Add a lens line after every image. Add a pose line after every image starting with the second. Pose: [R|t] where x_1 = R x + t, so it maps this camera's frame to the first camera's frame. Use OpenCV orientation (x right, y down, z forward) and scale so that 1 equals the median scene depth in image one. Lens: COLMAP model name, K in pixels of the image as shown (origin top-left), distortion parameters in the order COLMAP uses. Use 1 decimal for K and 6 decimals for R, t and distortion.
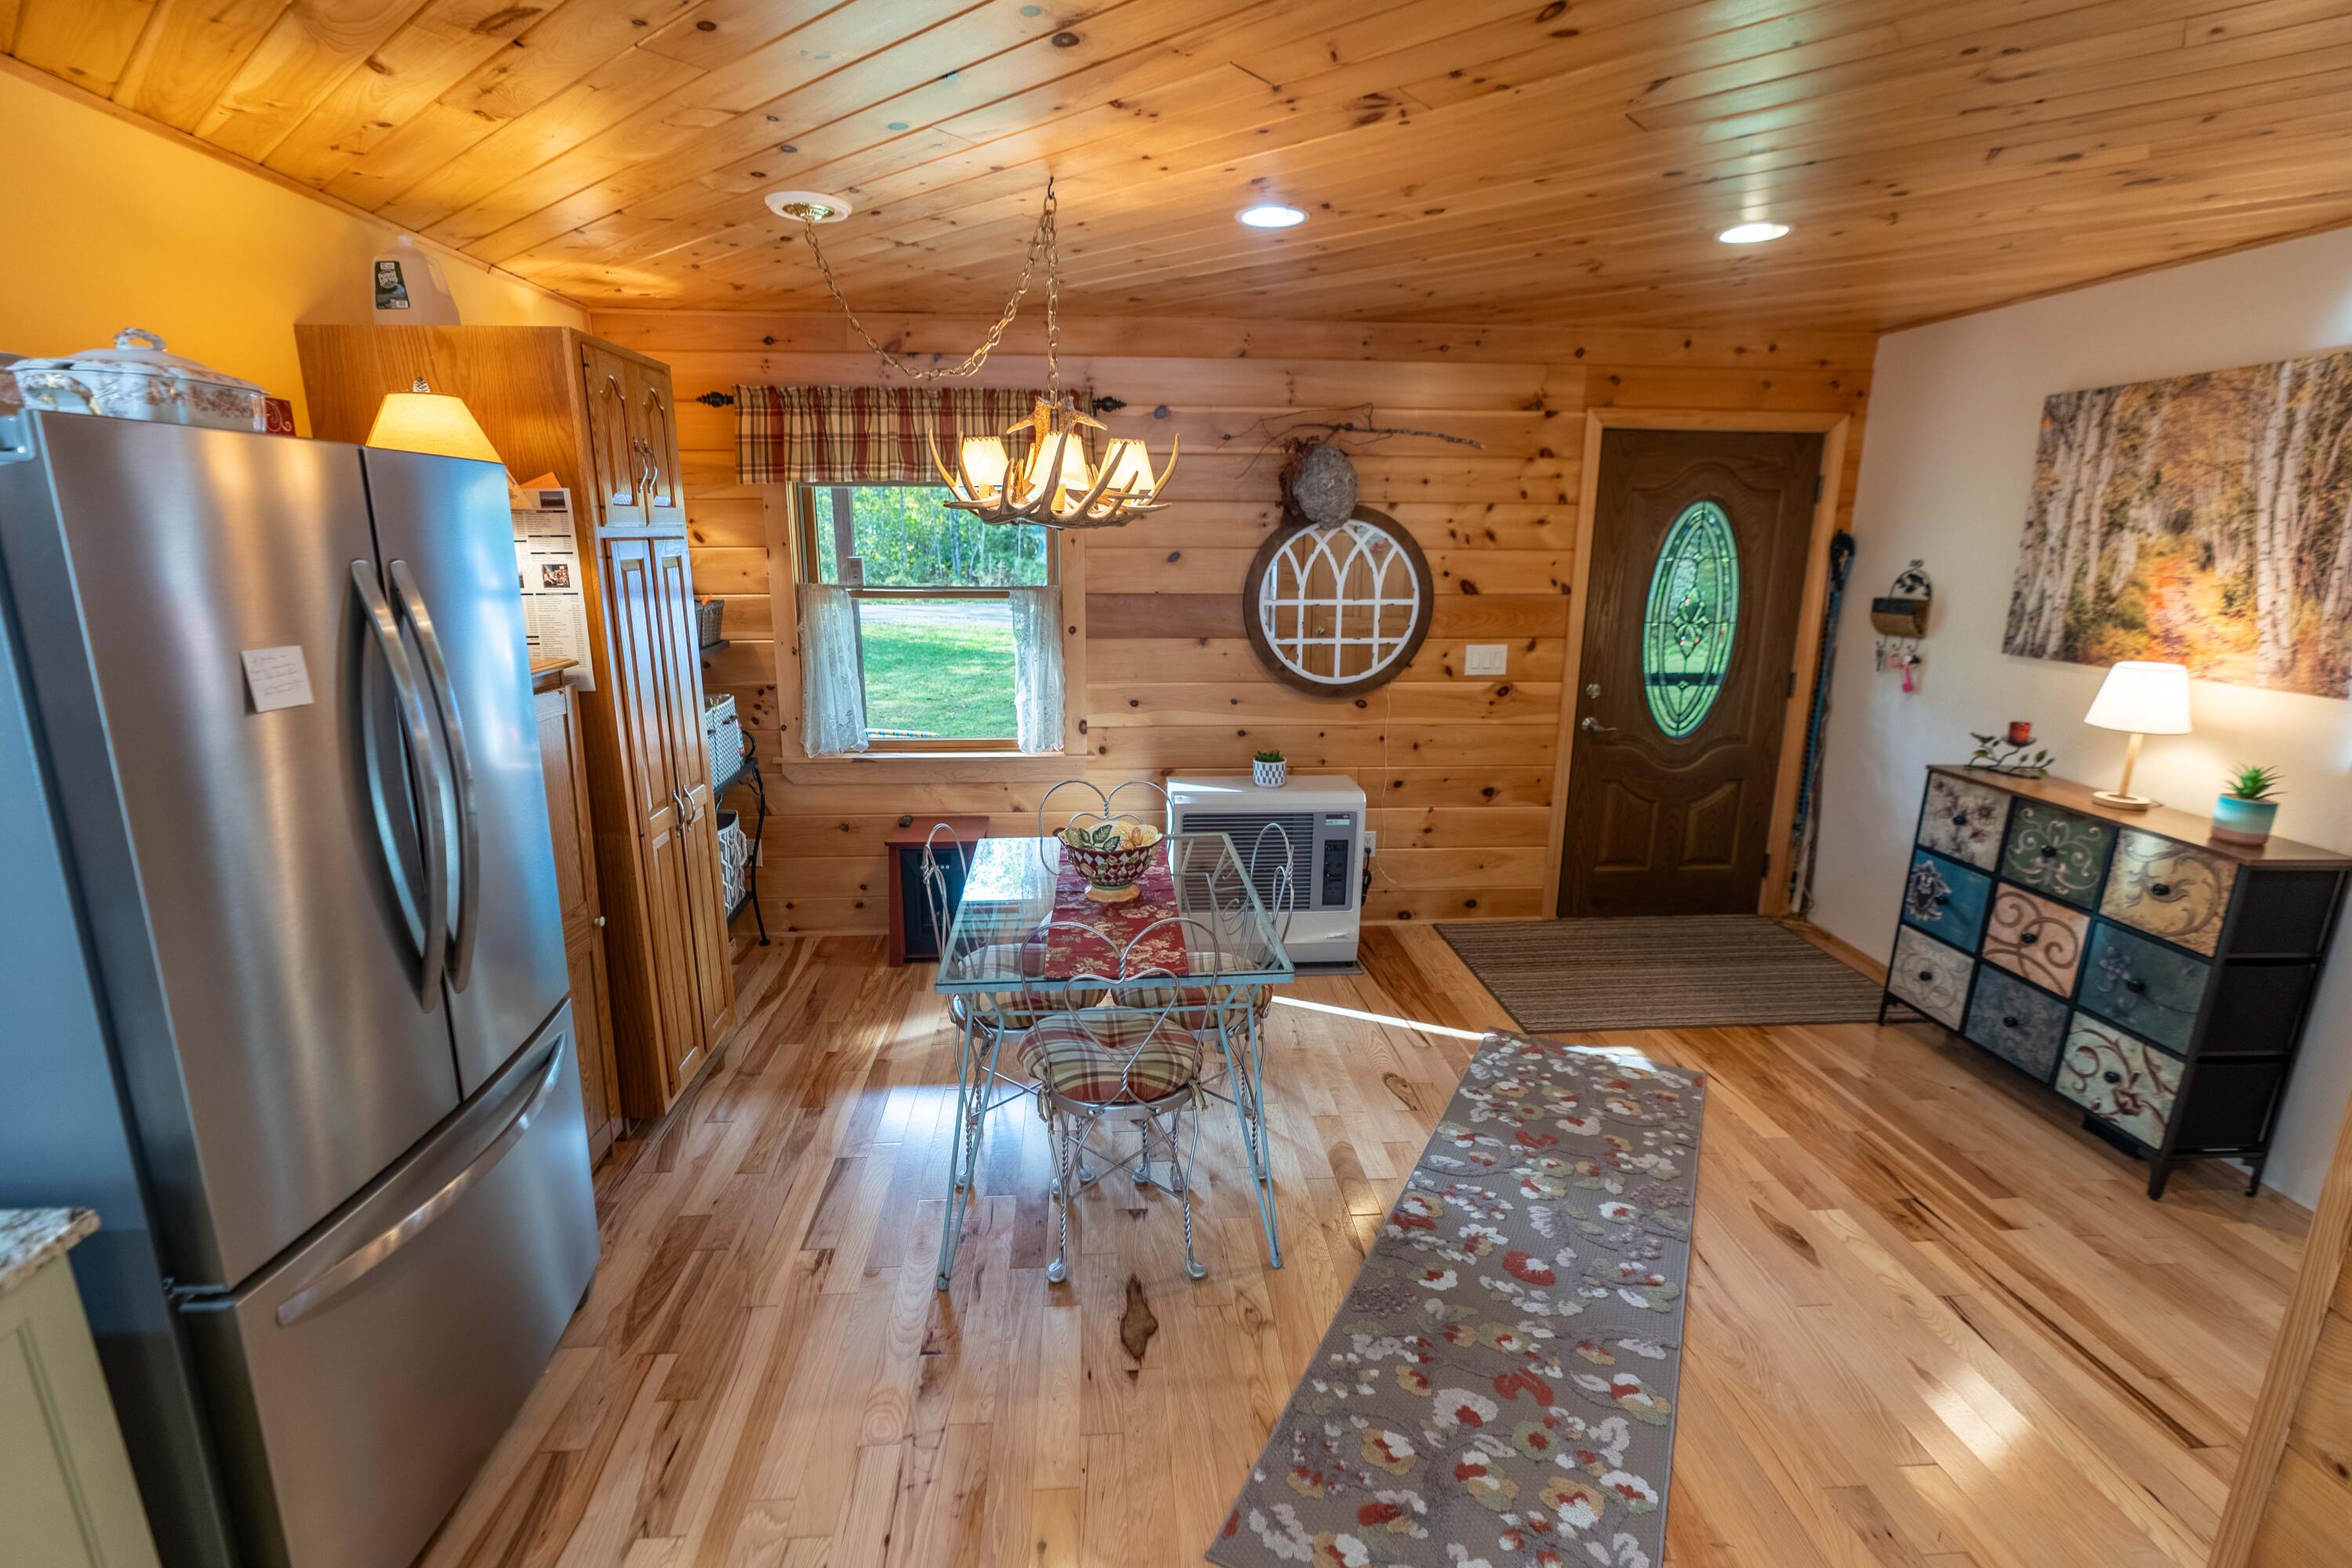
lens RADIAL K [[1056.7, 0, 1175.3], [0, 1056.7, 783.5], [0, 0, 1]] dist [-0.007196, 0.001479]
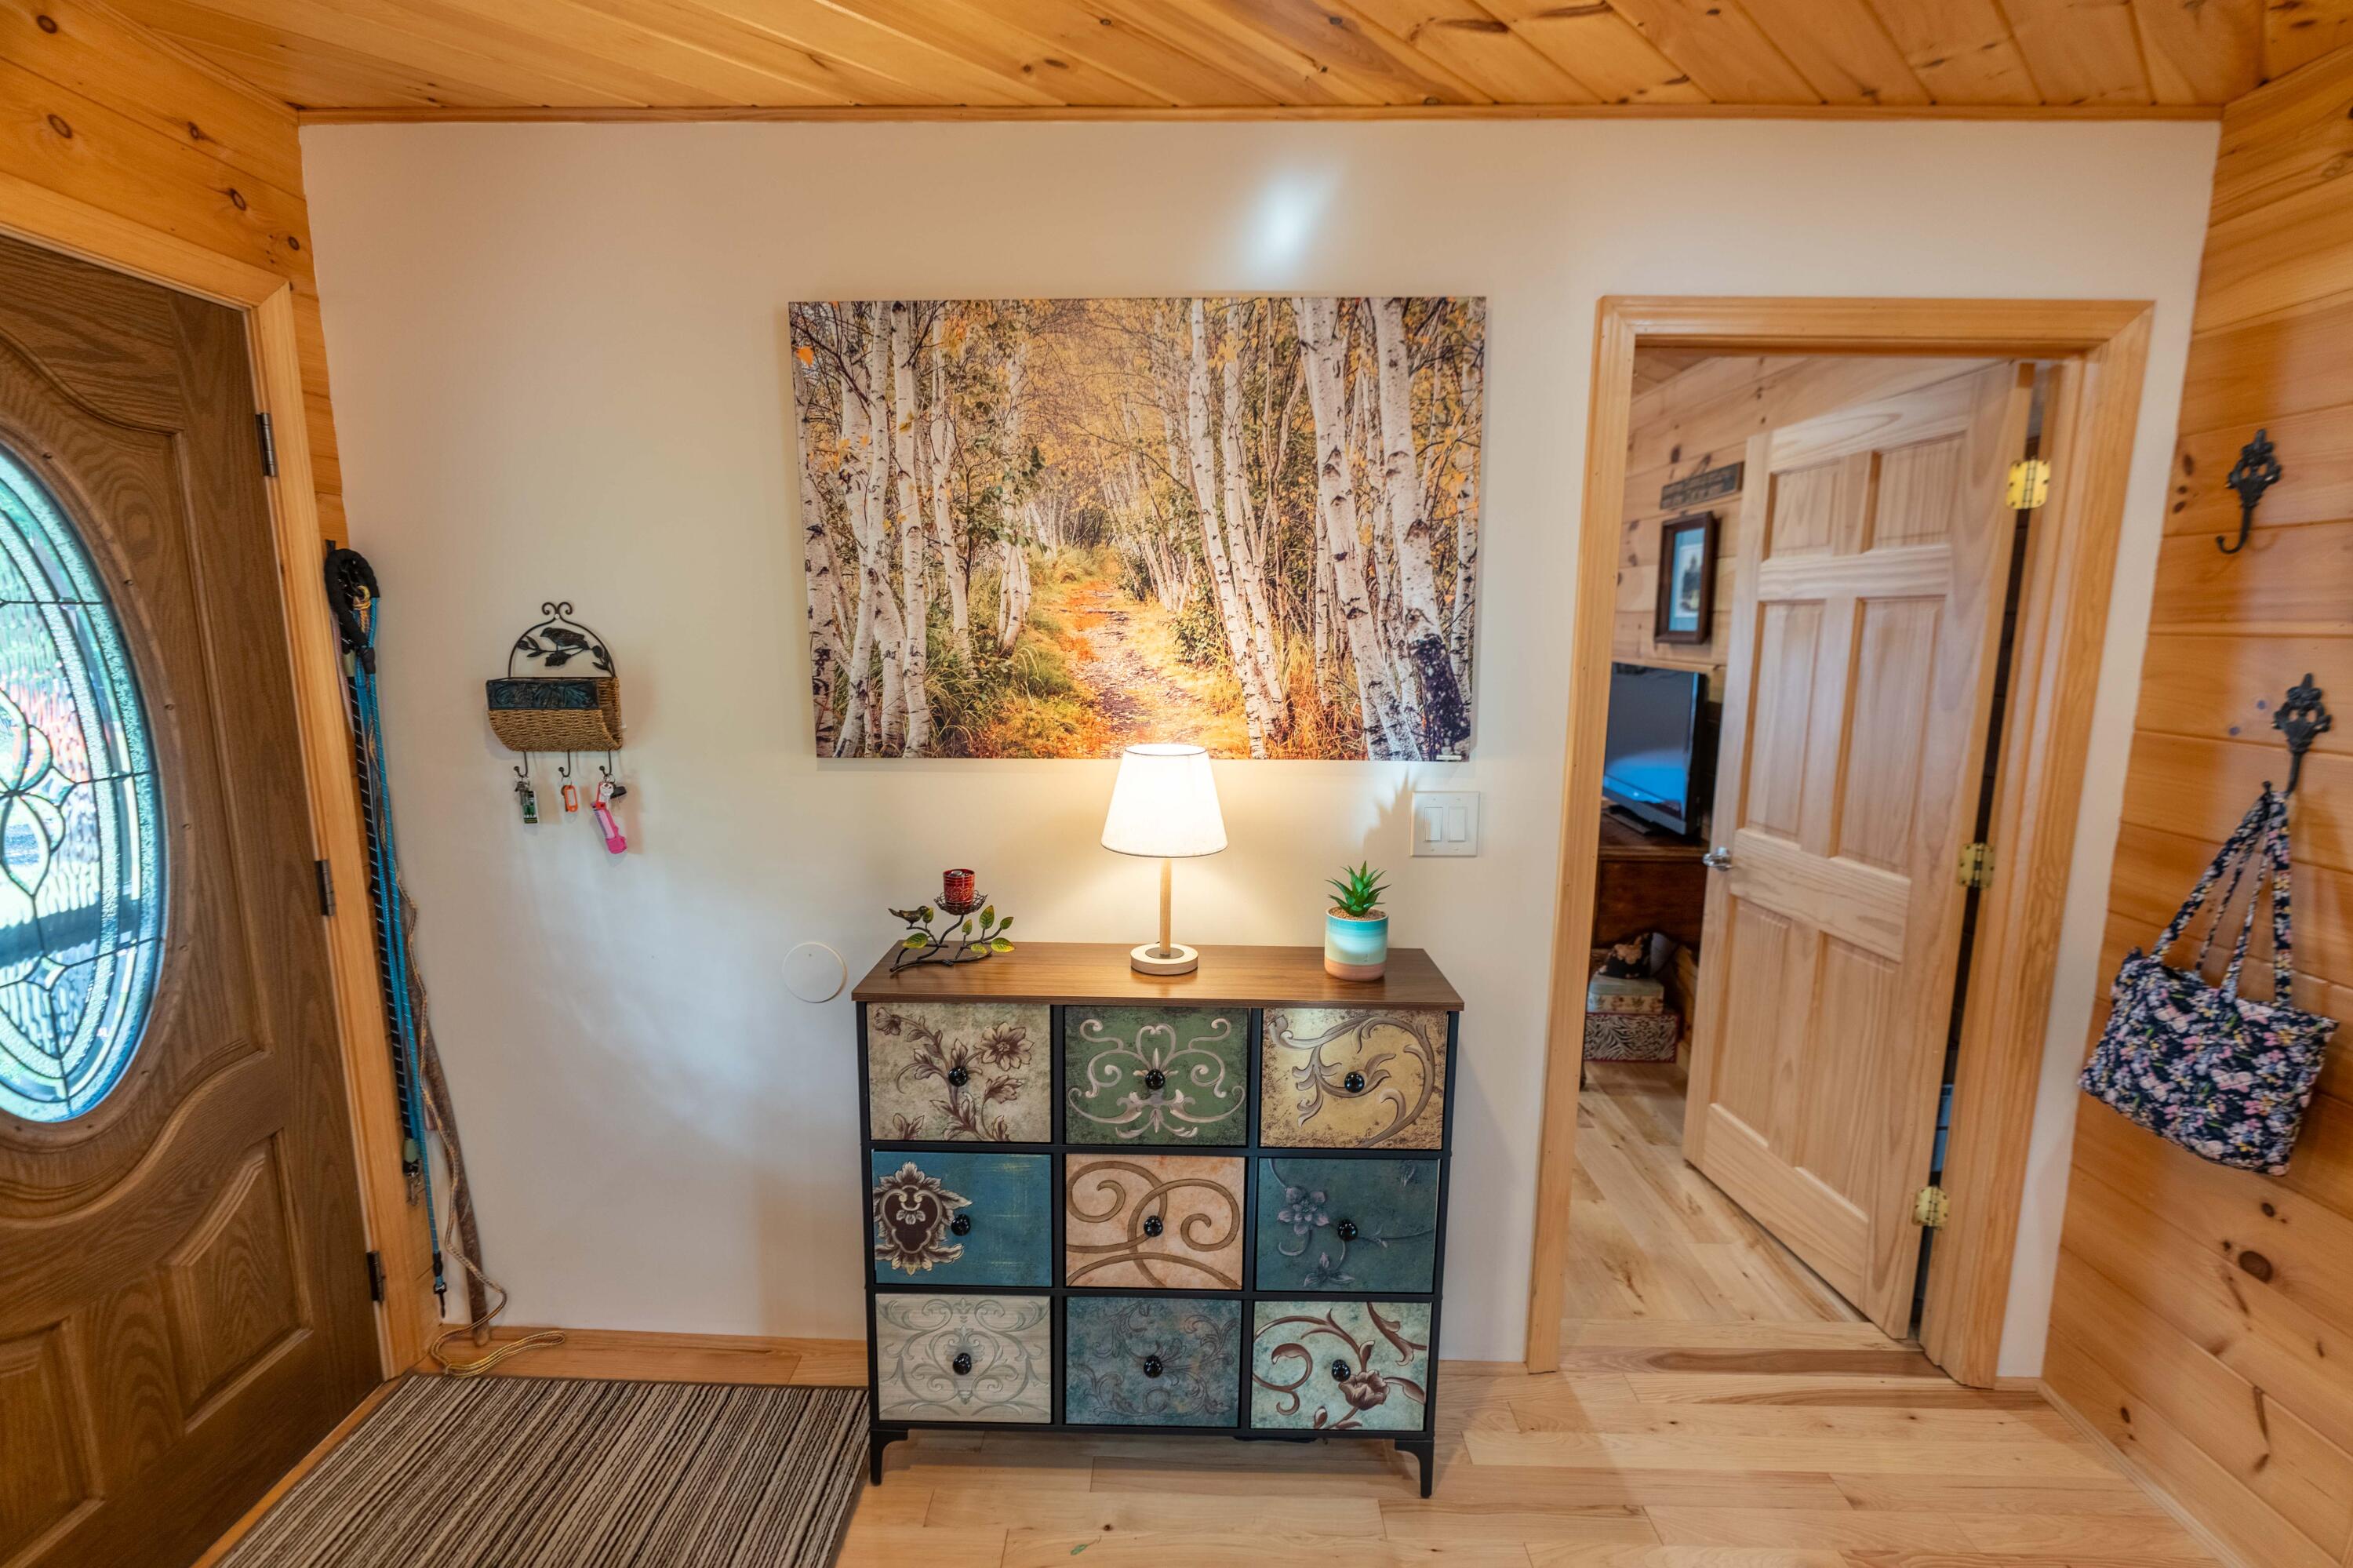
lens RADIAL K [[1057.2, 0, 1174.8], [0, 1057.2, 786.8], [0, 0, 1]] dist [-0.007196, 0.001479]
pose [[0.089283, -0.167782, 0.981773, 0.271562], [0.229839, 0.962576, 0.143600, -0.165406], [-0.969125, 0.212828, 0.124505, 0.844139]]
